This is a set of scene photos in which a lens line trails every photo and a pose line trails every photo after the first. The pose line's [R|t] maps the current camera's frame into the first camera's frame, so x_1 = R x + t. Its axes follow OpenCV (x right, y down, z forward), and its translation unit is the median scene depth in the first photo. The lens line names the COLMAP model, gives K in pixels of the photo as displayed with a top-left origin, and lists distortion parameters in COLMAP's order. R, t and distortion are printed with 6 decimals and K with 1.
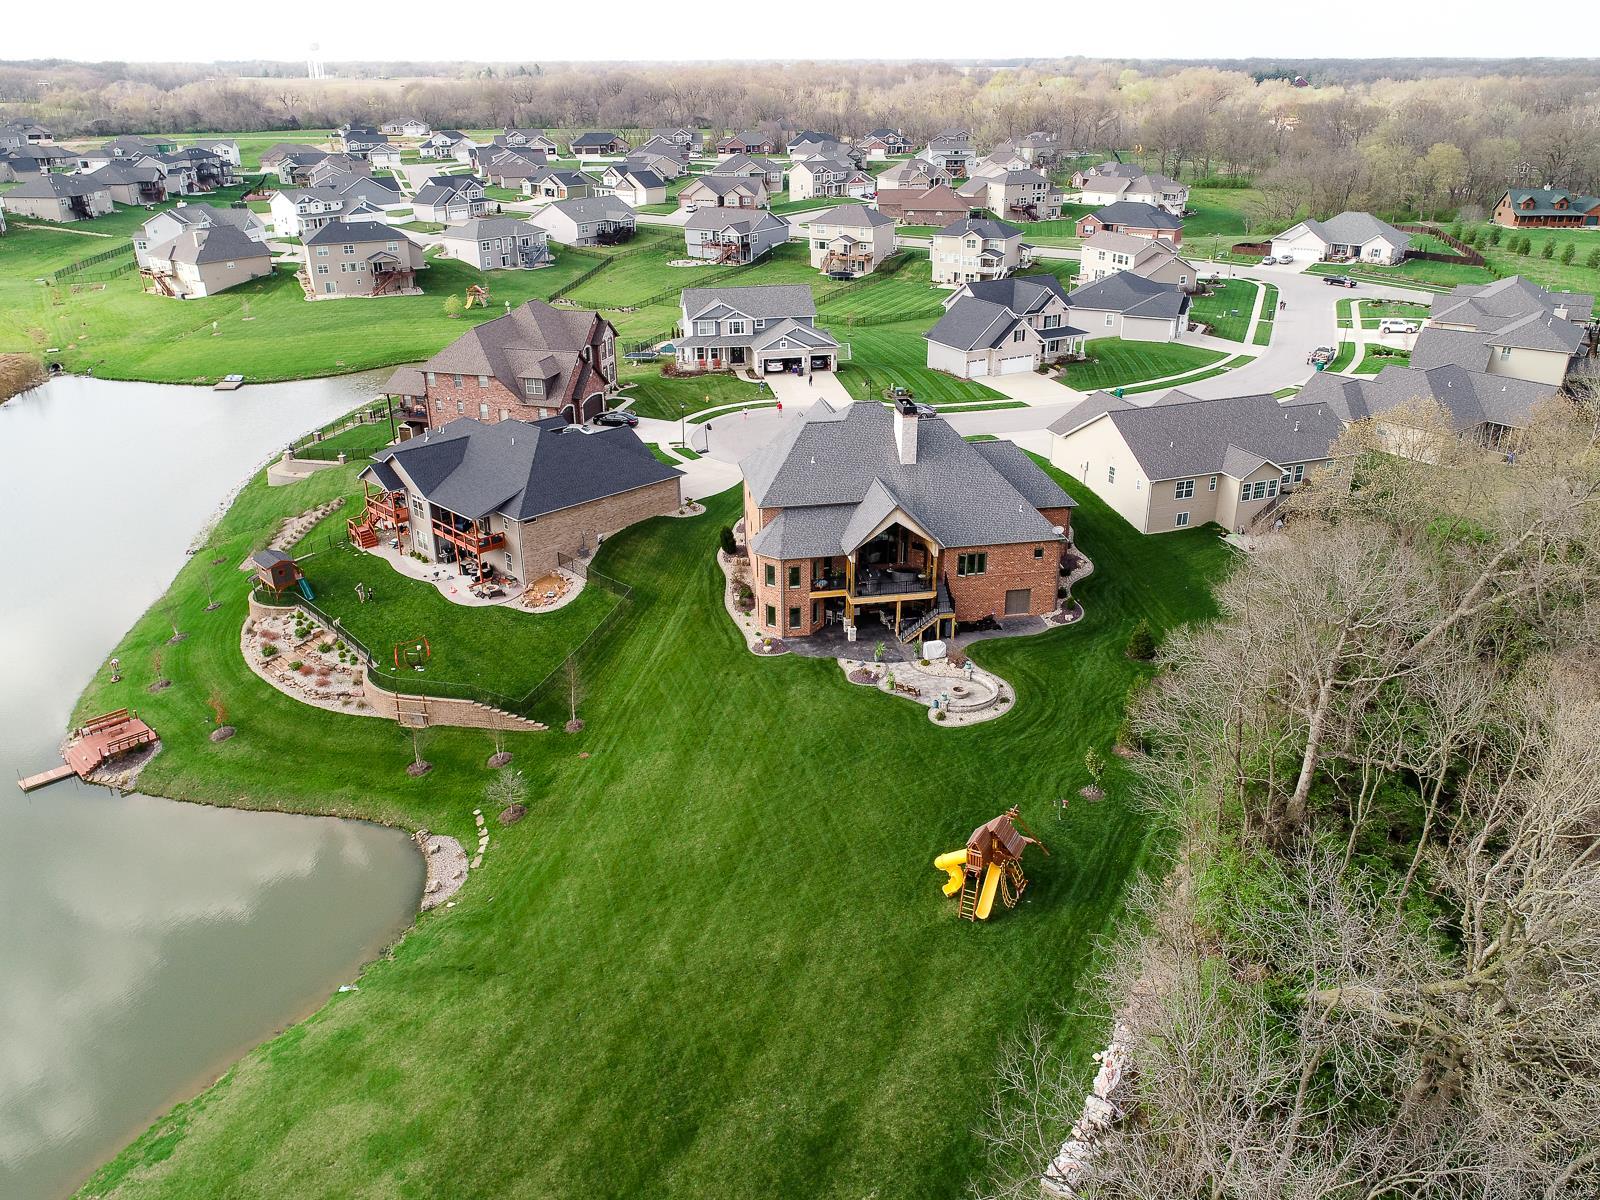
lens RADIAL K [[1232.9, 0, 809.0], [0, 1232.9, 603.7], [0, 0, 1]] dist [-0.003712, 0.002717]
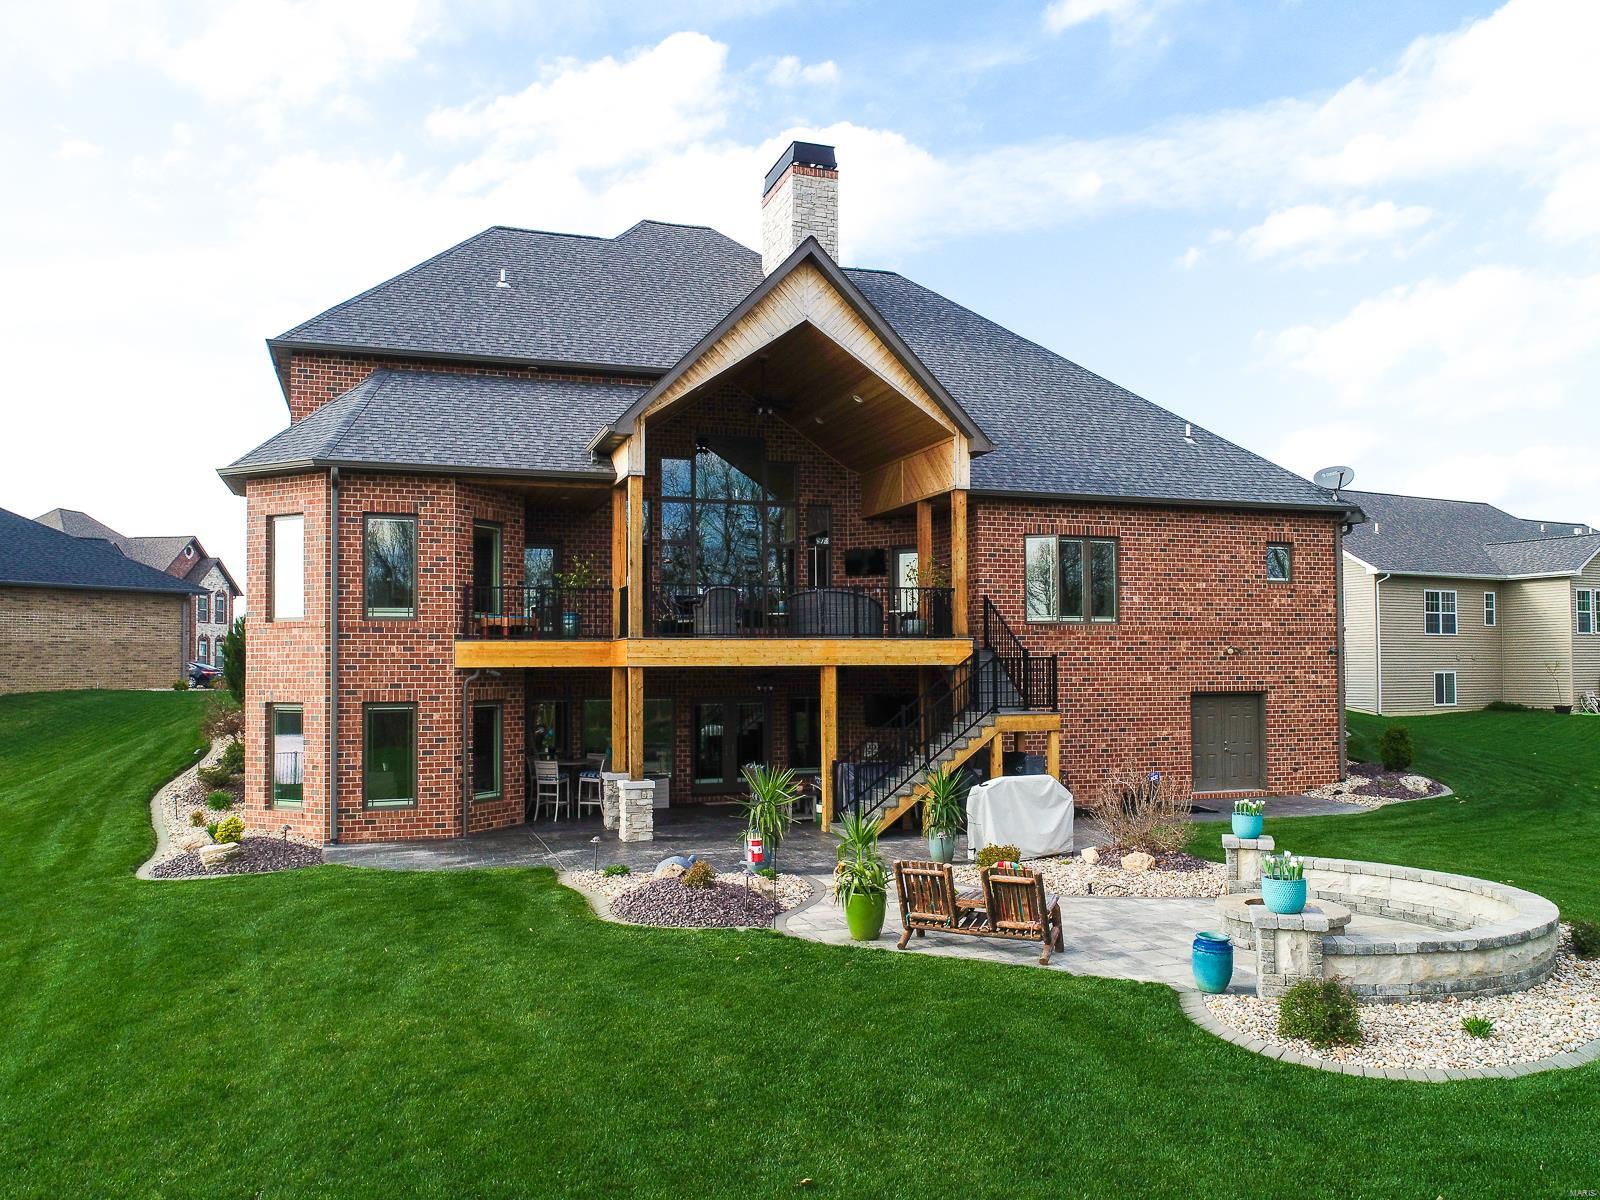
lens RADIAL K [[1232.9, 0, 809.0], [0, 1232.9, 603.7], [0, 0, 1]] dist [-0.003712, 0.002717]
pose [[0.988429, 0.008988, 0.151415, 0.031618], [0.060339, 0.892562, -0.446870, 0.094790], [-0.139164, 0.450835, 0.881692, 0.776471]]
